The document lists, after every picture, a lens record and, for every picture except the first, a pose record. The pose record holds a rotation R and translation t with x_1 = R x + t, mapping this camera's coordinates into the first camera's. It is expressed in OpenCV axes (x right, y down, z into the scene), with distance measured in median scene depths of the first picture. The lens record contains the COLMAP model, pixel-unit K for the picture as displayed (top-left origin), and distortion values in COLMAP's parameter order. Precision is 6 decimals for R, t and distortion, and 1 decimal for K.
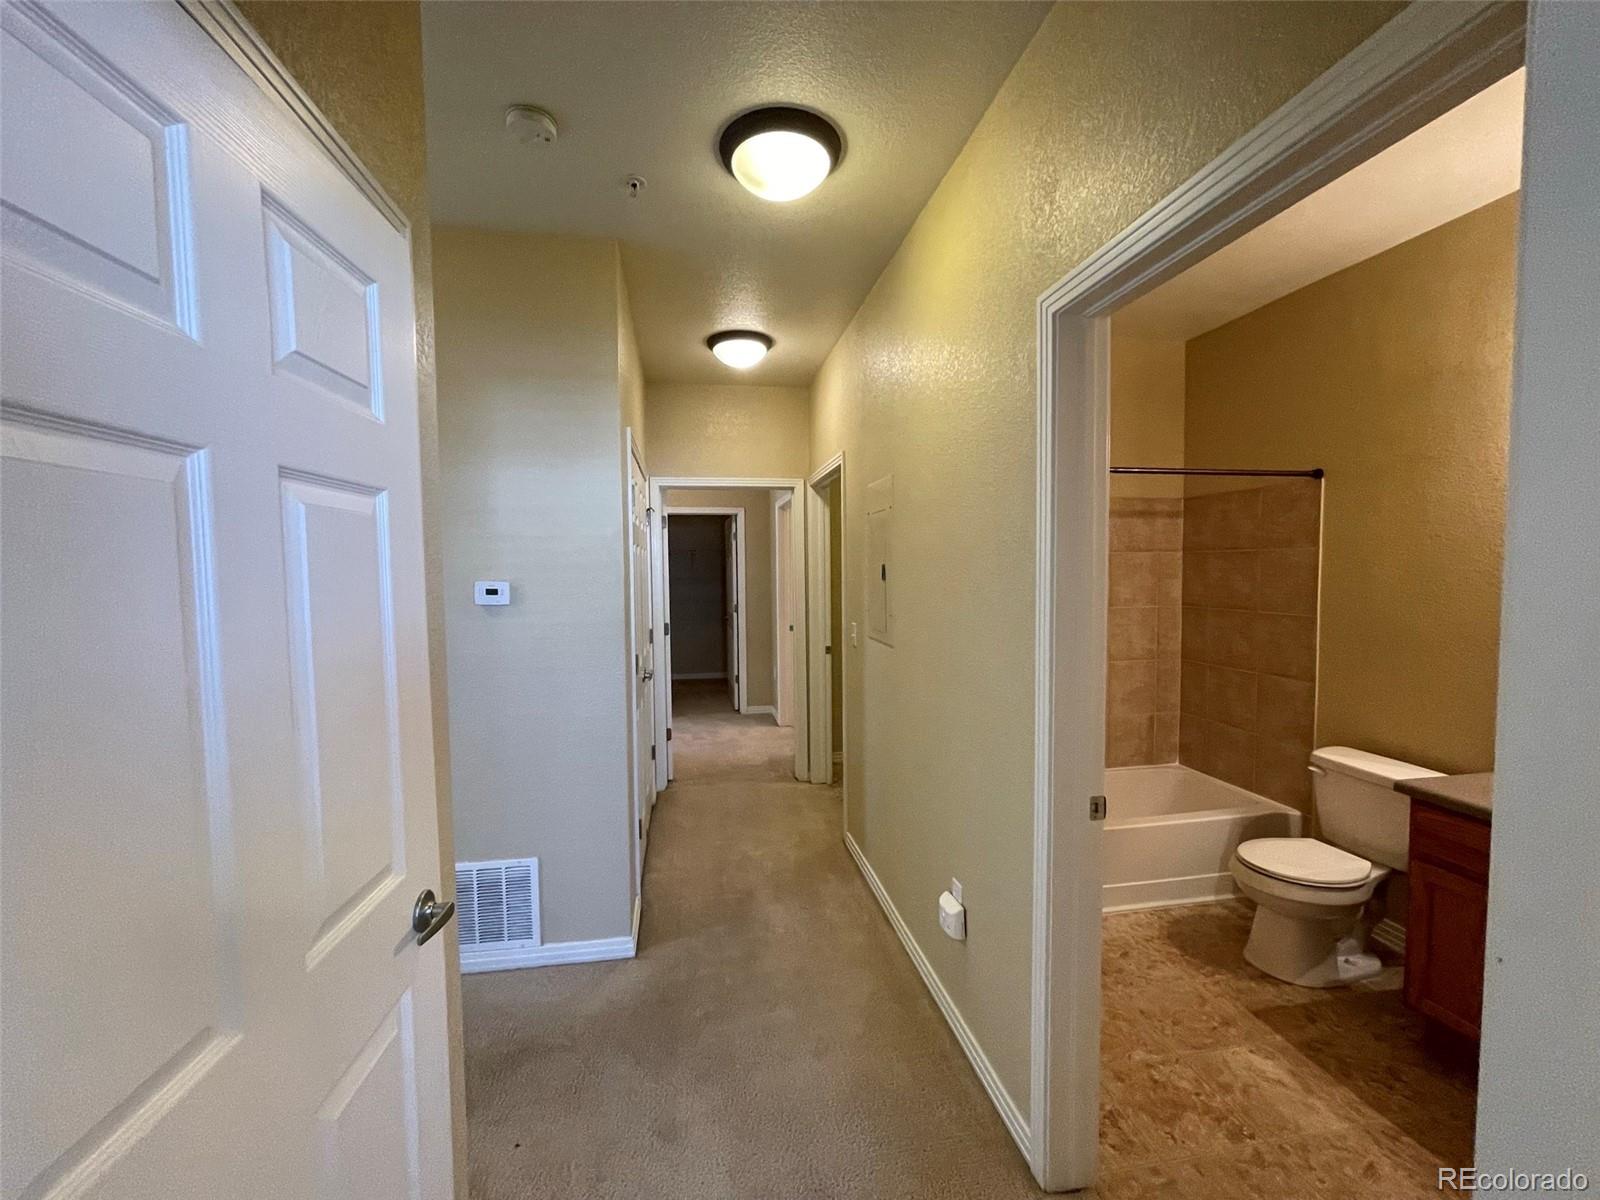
lens RADIAL K [[643.8, 0, 797.2], [0, 643.8, 600.2], [0, 0, 1]] dist [-0.001604, 0.001159]
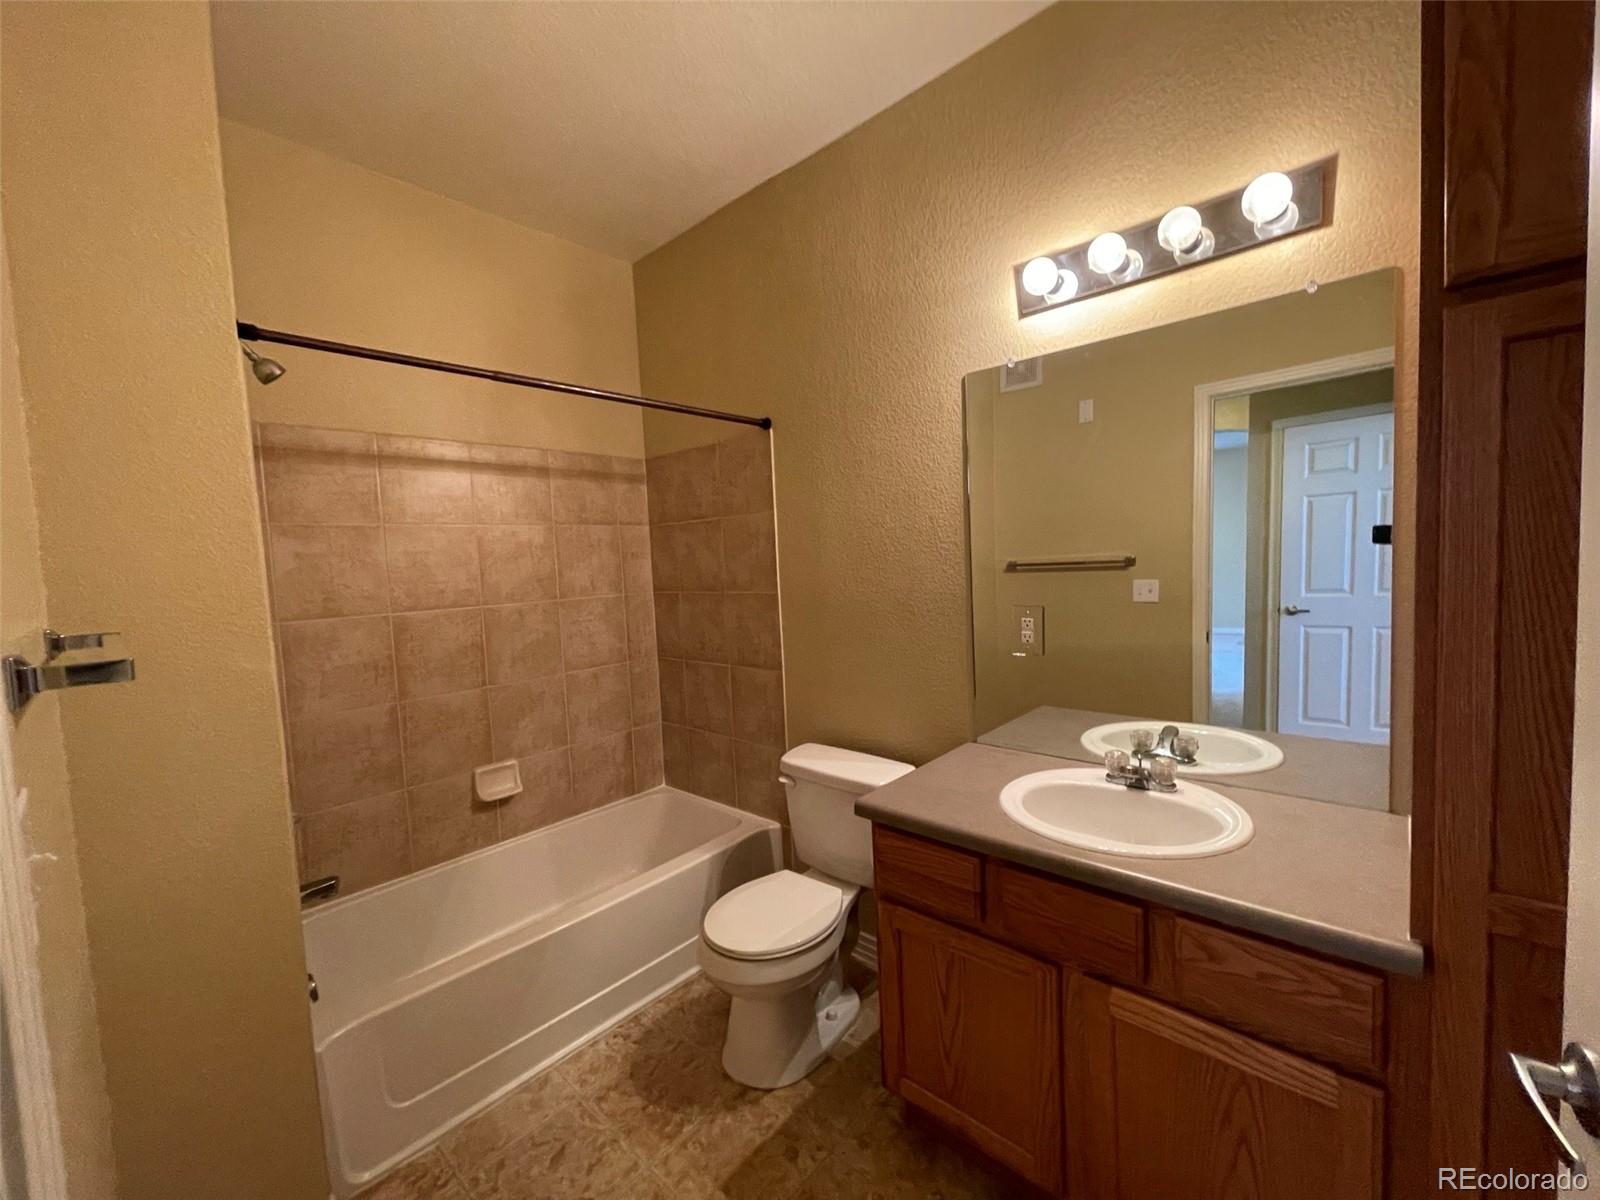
lens RADIAL K [[643.8, 0, 802.6], [0, 643.8, 598.3], [0, 0, 1]] dist [-0.001604, 0.001159]
pose [[0.782989, -0.069824, 0.618104, 0.316723], [0.071545, 0.997194, 0.022018, 0.016270], [-0.617907, 0.026982, 0.785788, 0.321198]]
